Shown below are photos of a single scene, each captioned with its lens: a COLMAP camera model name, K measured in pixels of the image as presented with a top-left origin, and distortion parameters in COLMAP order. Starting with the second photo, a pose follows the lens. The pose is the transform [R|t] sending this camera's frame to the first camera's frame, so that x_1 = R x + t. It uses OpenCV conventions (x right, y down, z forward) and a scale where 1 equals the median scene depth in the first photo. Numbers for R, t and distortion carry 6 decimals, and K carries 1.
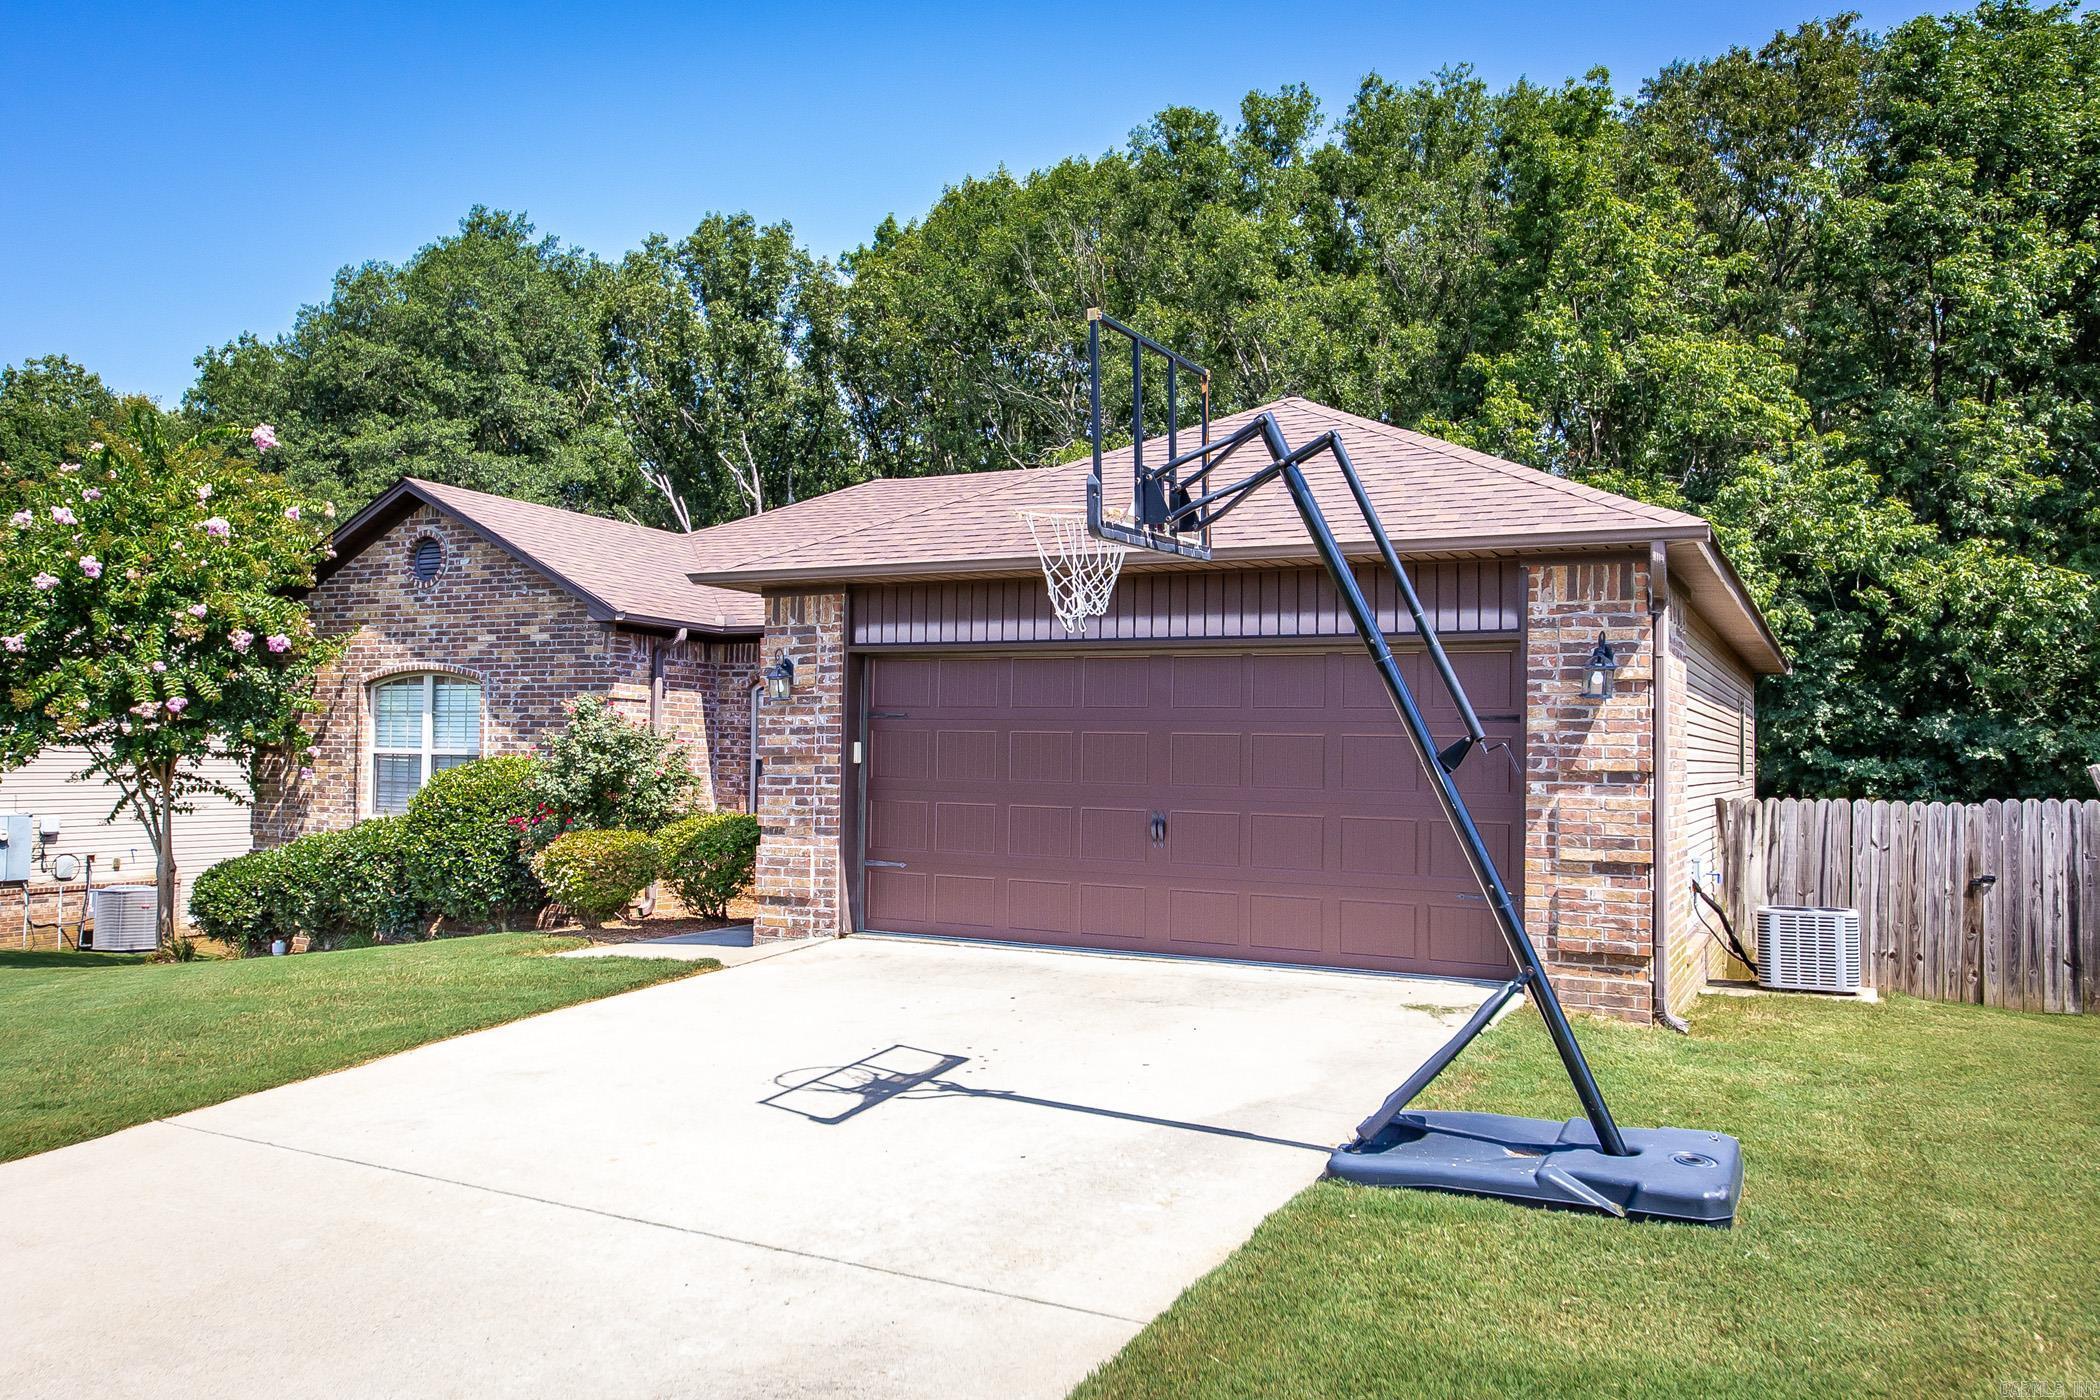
lens RADIAL K [[1603.6, 0, 993.3], [0, 1603.6, 701.8], [0, 0, 1]] dist [-0.004723, 0.001070]
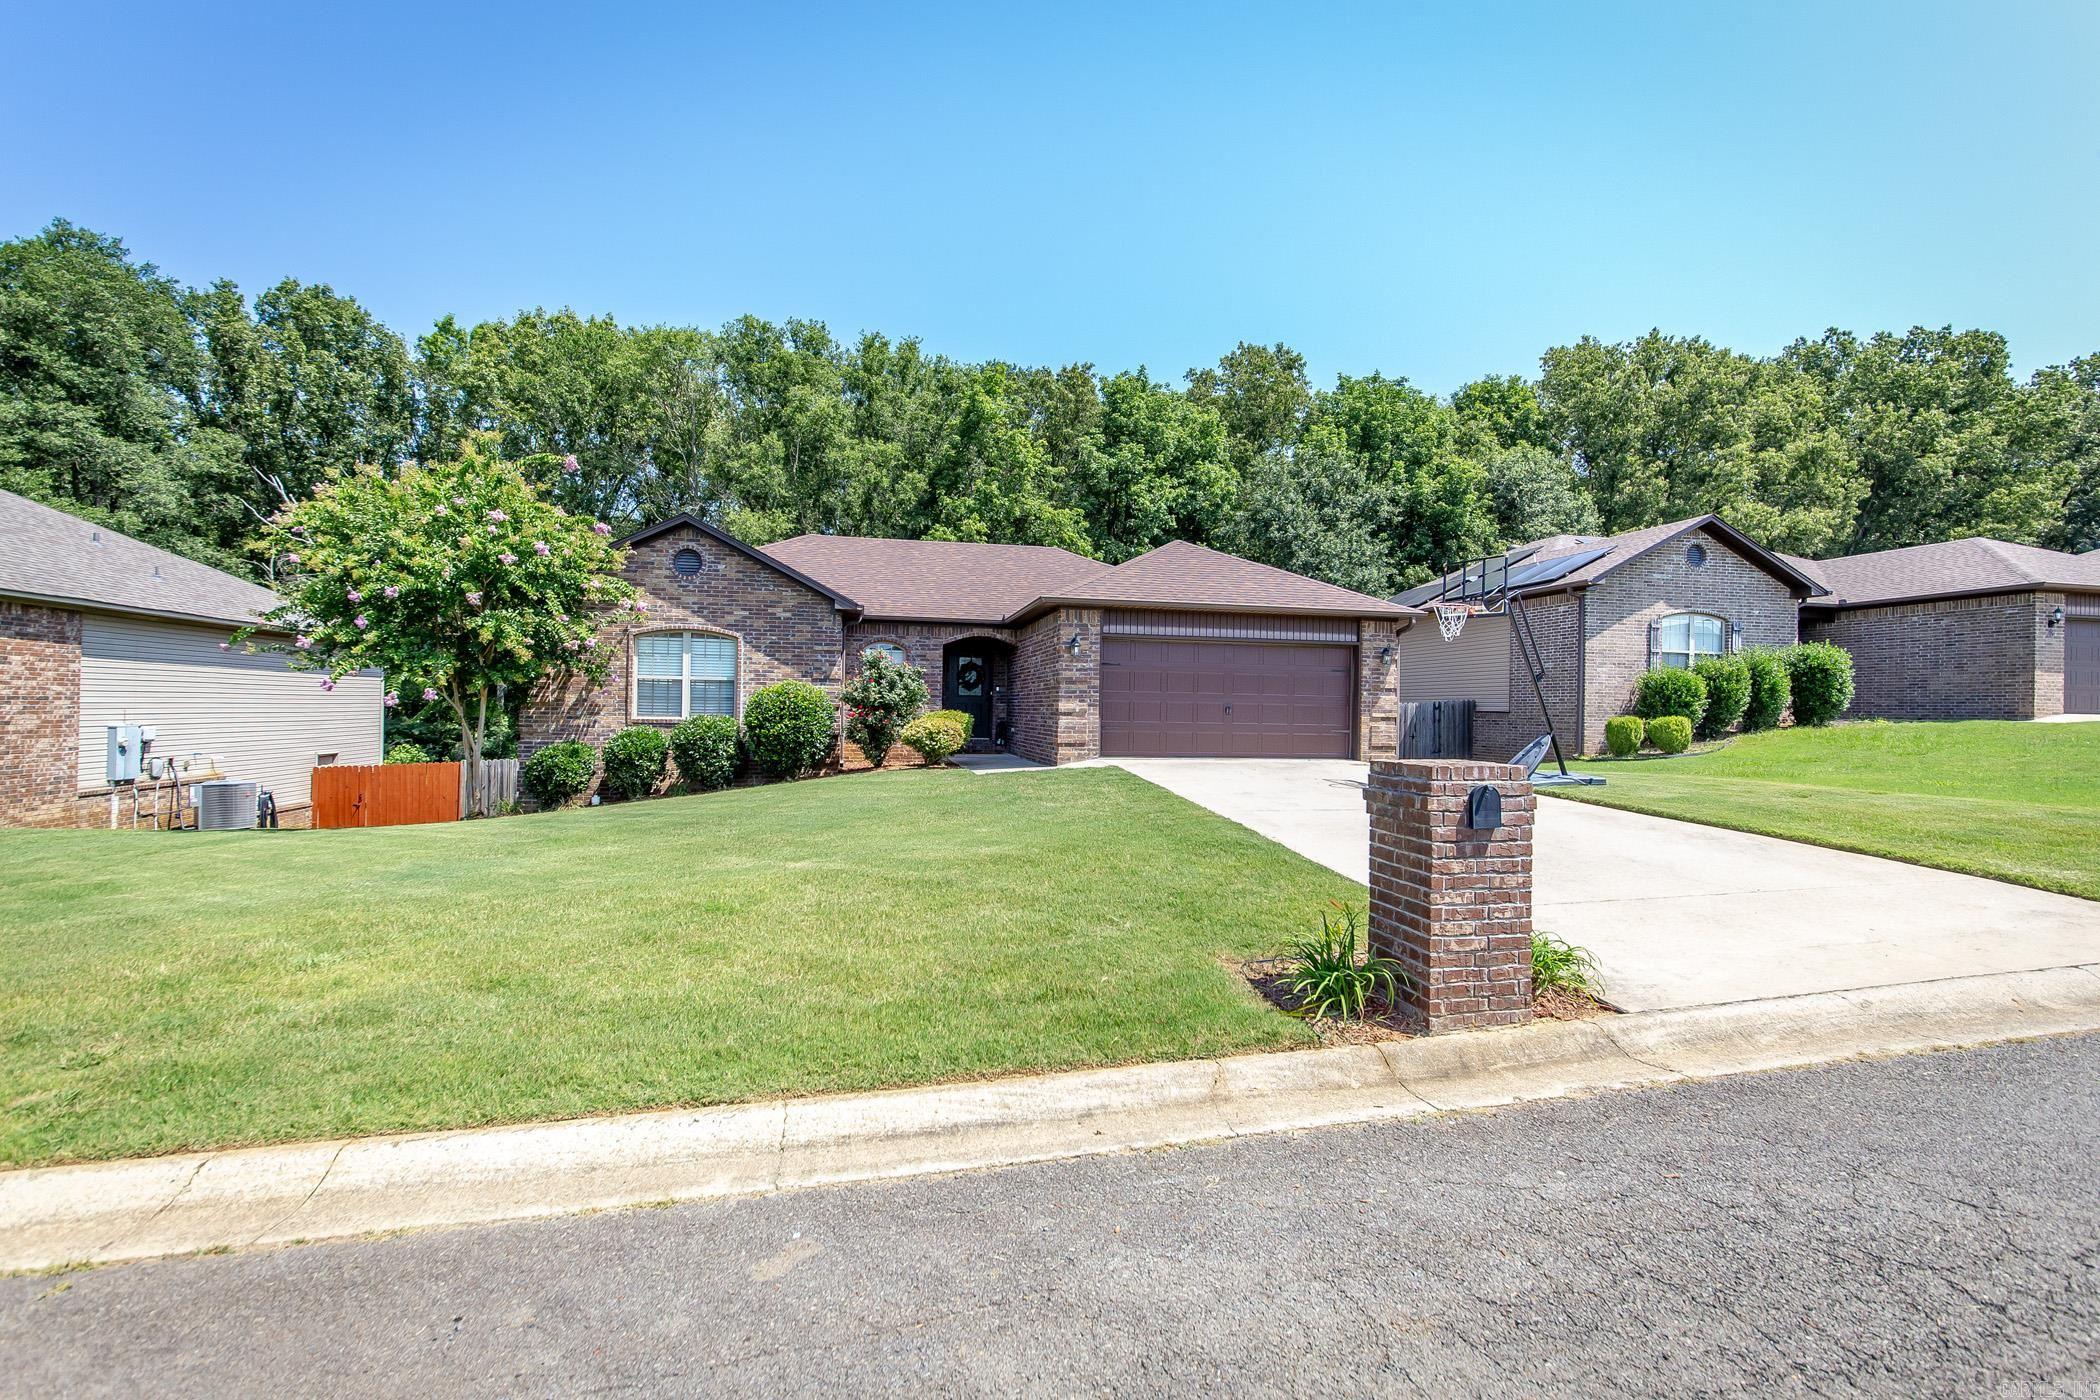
lens RADIAL K [[944.8, 0, 1050.0], [0, 944.8, 700.0], [0, 0, 1]] dist [-0.003927, -0.000623]
pose [[0.766405, 0.004171, 0.642345, -0.733585], [-0.025731, 0.999376, 0.024211, 0.021478], [-0.641843, -0.035083, 0.766033, 0.000914]]
